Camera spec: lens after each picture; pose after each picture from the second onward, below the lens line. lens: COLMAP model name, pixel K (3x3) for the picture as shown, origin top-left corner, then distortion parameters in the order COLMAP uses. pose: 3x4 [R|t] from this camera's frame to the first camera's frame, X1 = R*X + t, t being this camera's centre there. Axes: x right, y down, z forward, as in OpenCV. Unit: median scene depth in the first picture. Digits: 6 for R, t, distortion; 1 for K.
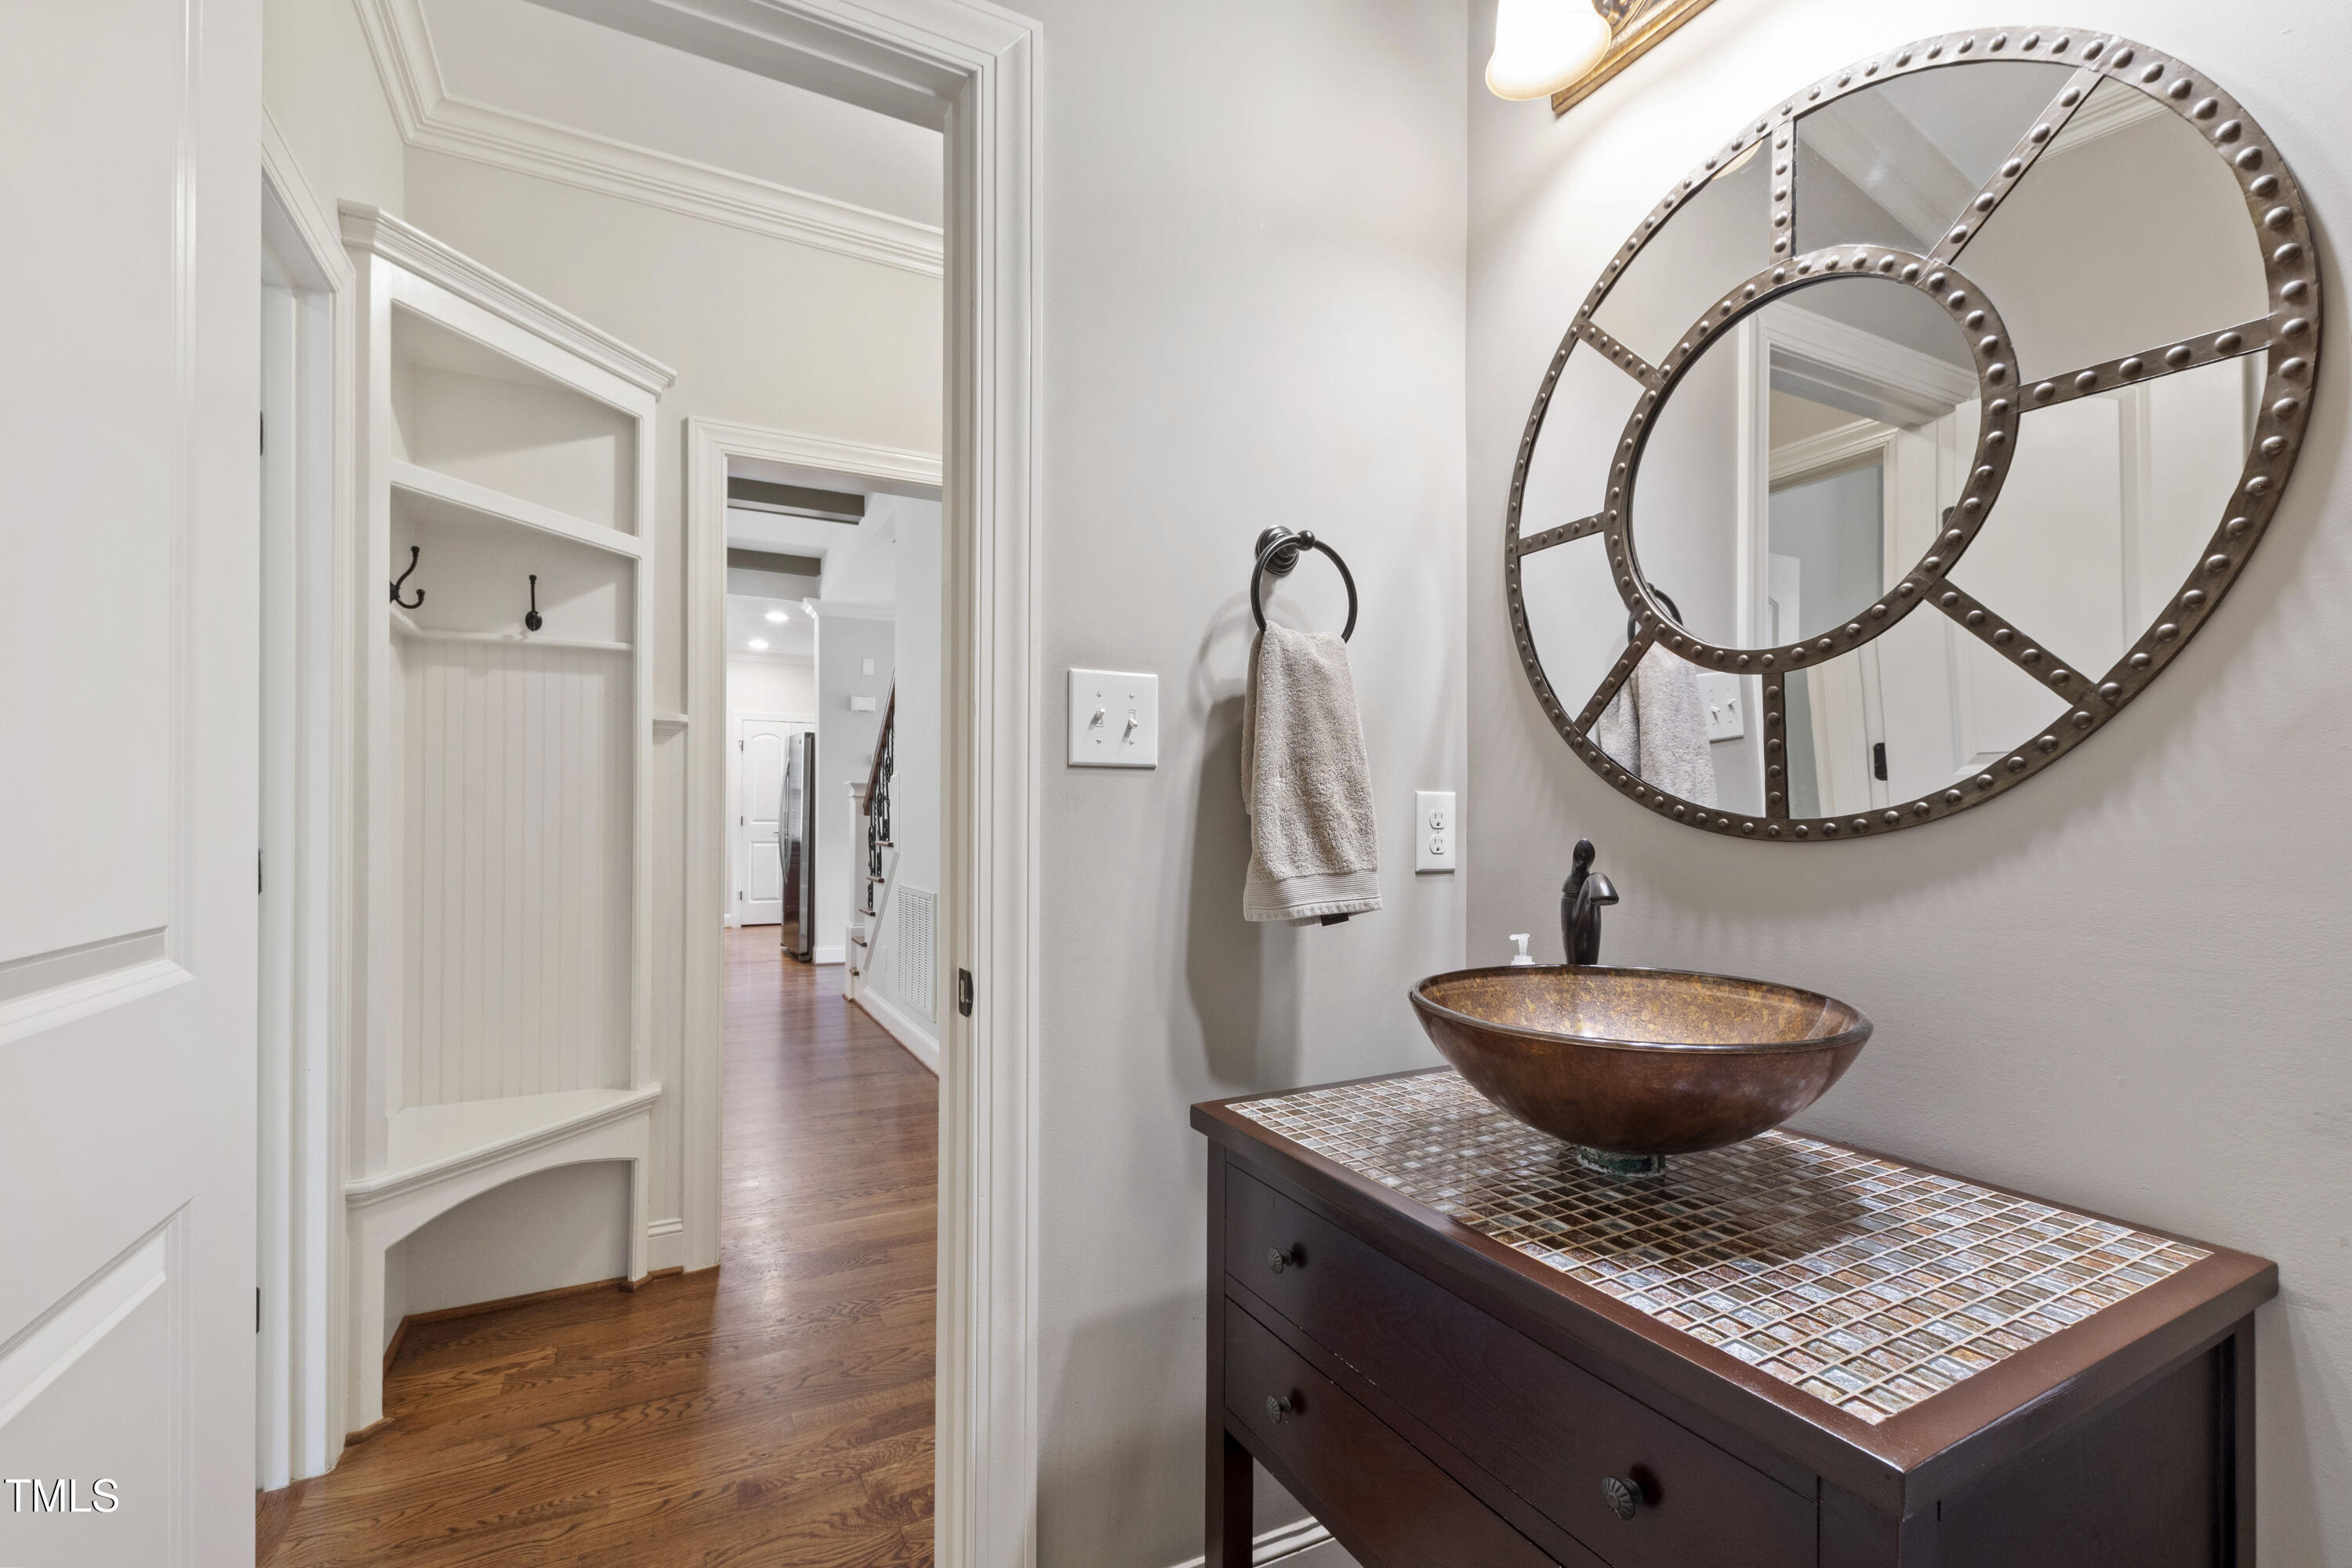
lens RADIAL K [[1032.0, 0, 1187.8], [0, 1032.0, 797.4], [0, 0, 1]] dist [0.007534, -0.004642]
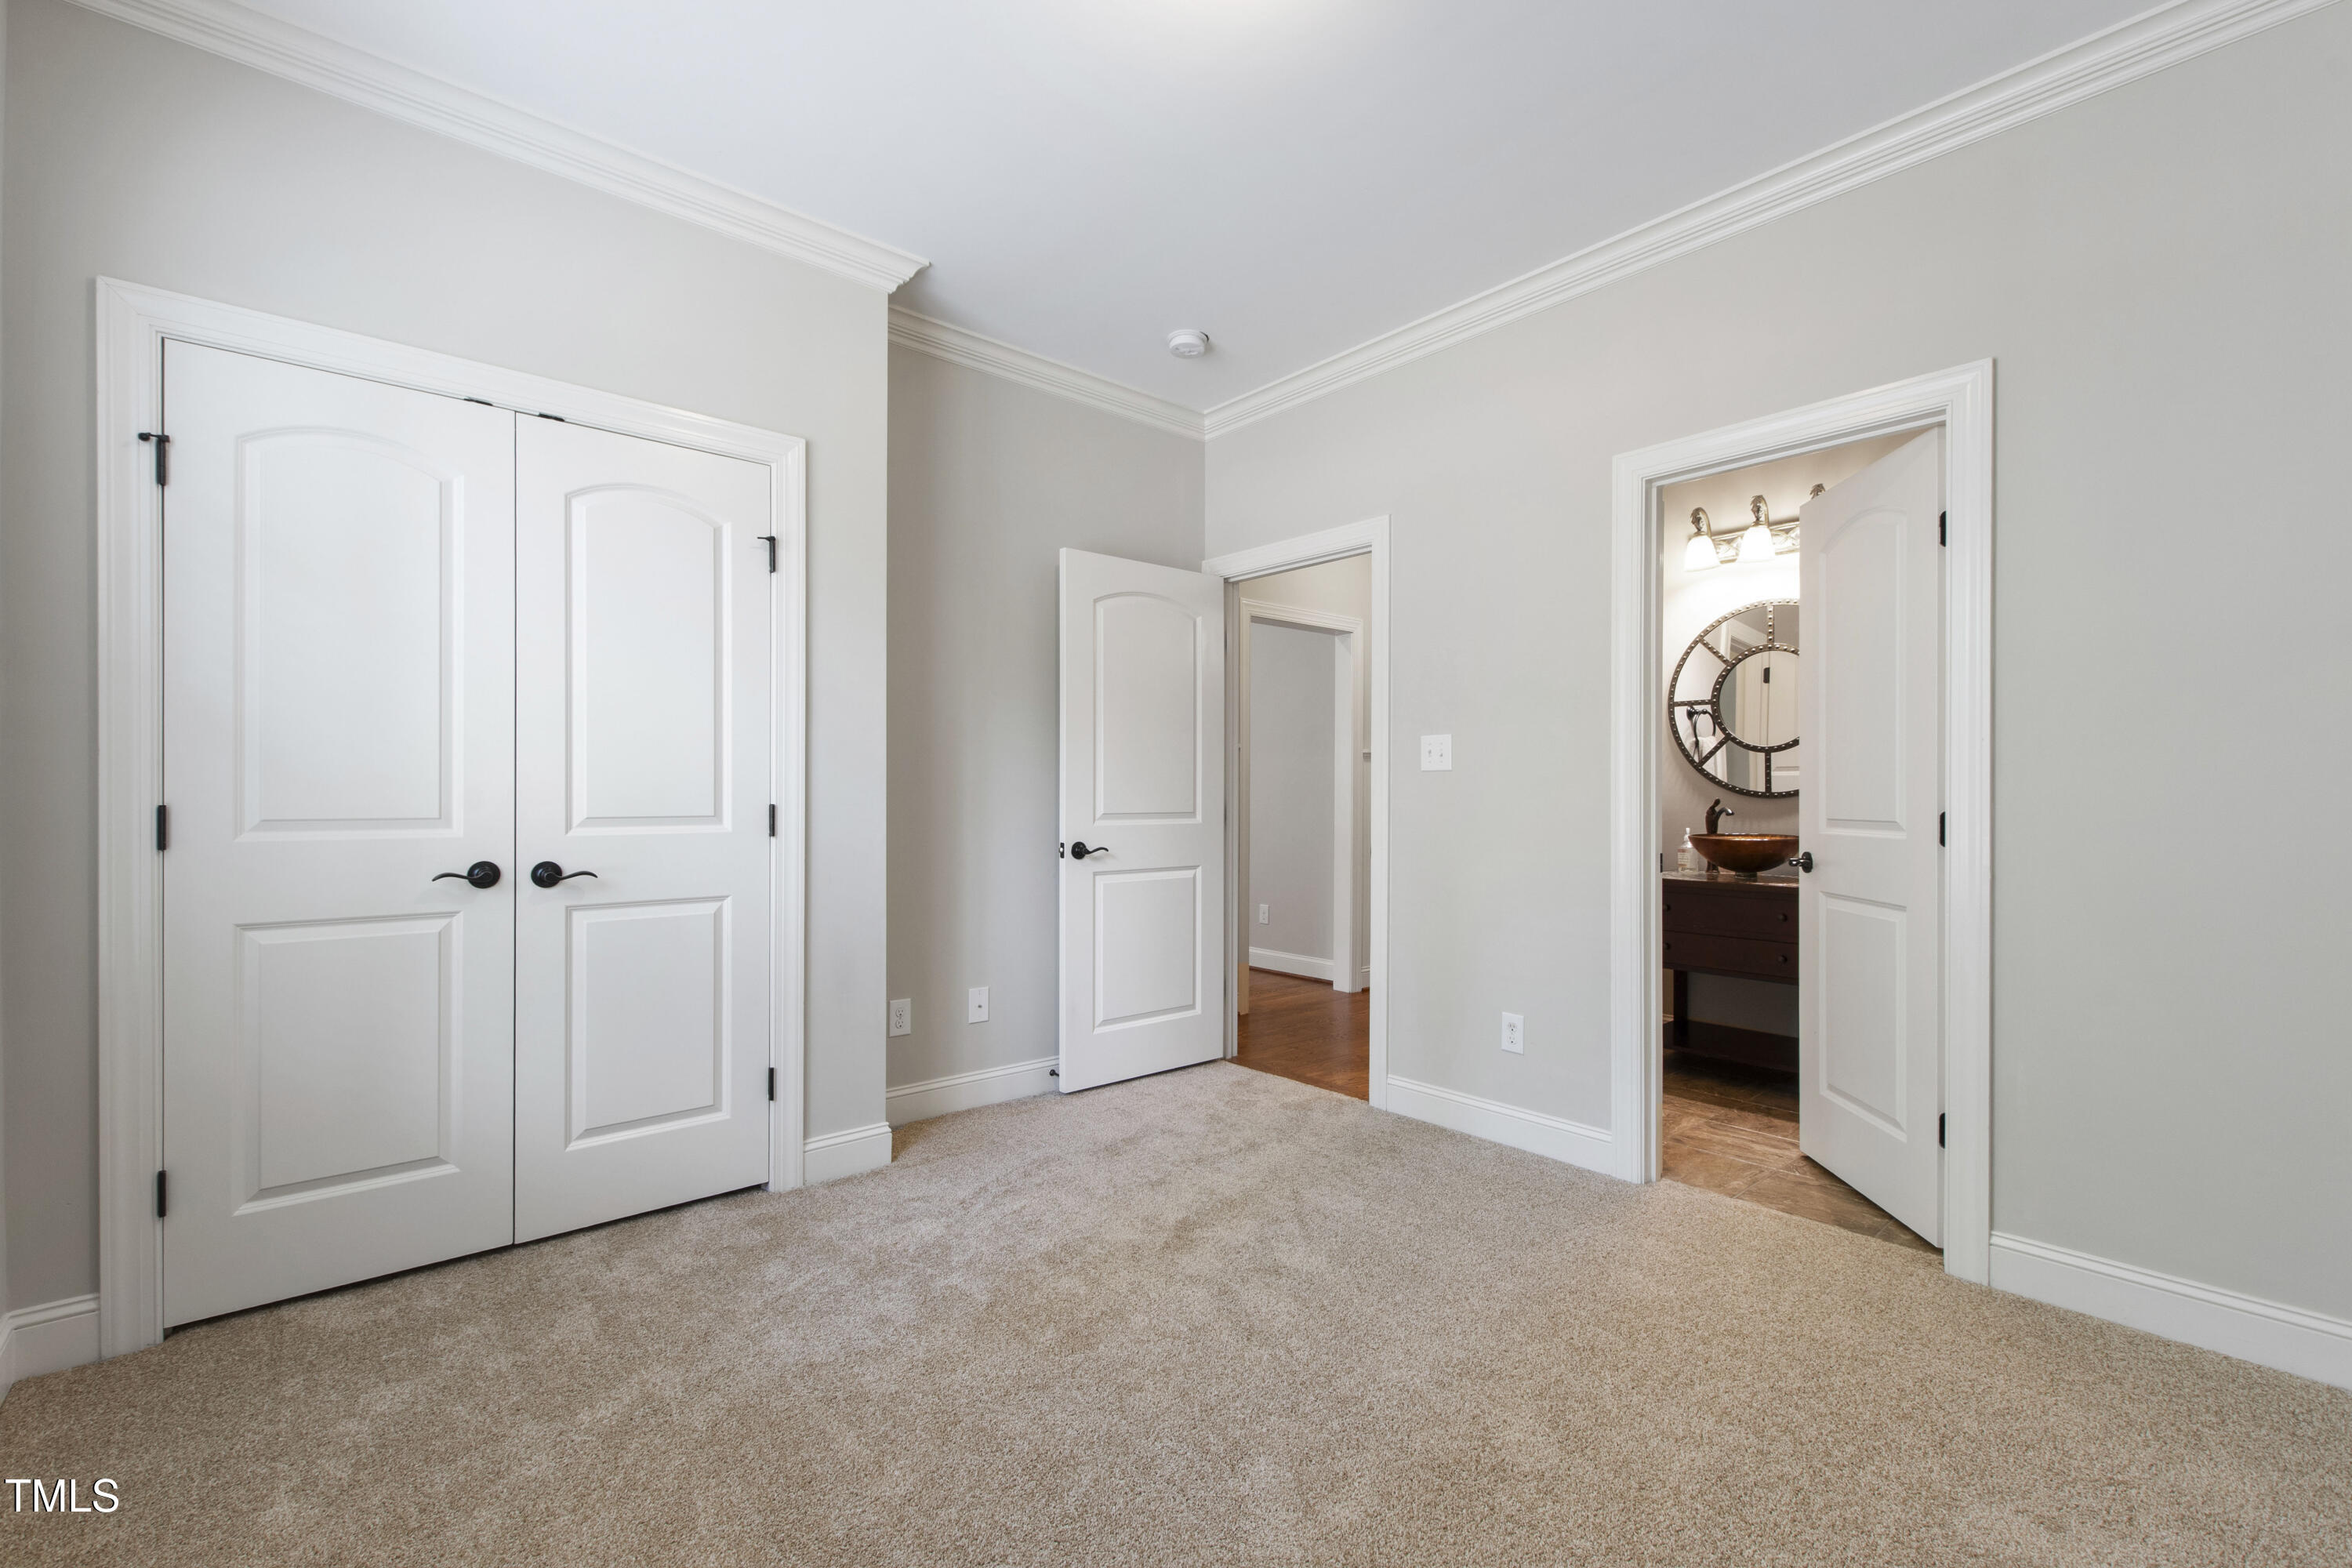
lens RADIAL K [[1032.0, 0, 1163.1], [0, 1032.0, 792.1], [0, 0, 1]] dist [0.007534, -0.004642]
pose [[0.969045, -0.002897, 0.246866, -1.904595], [0.000159, 0.999938, 0.011109, -0.018346], [-0.246883, -0.010726, 0.968986, -1.596230]]
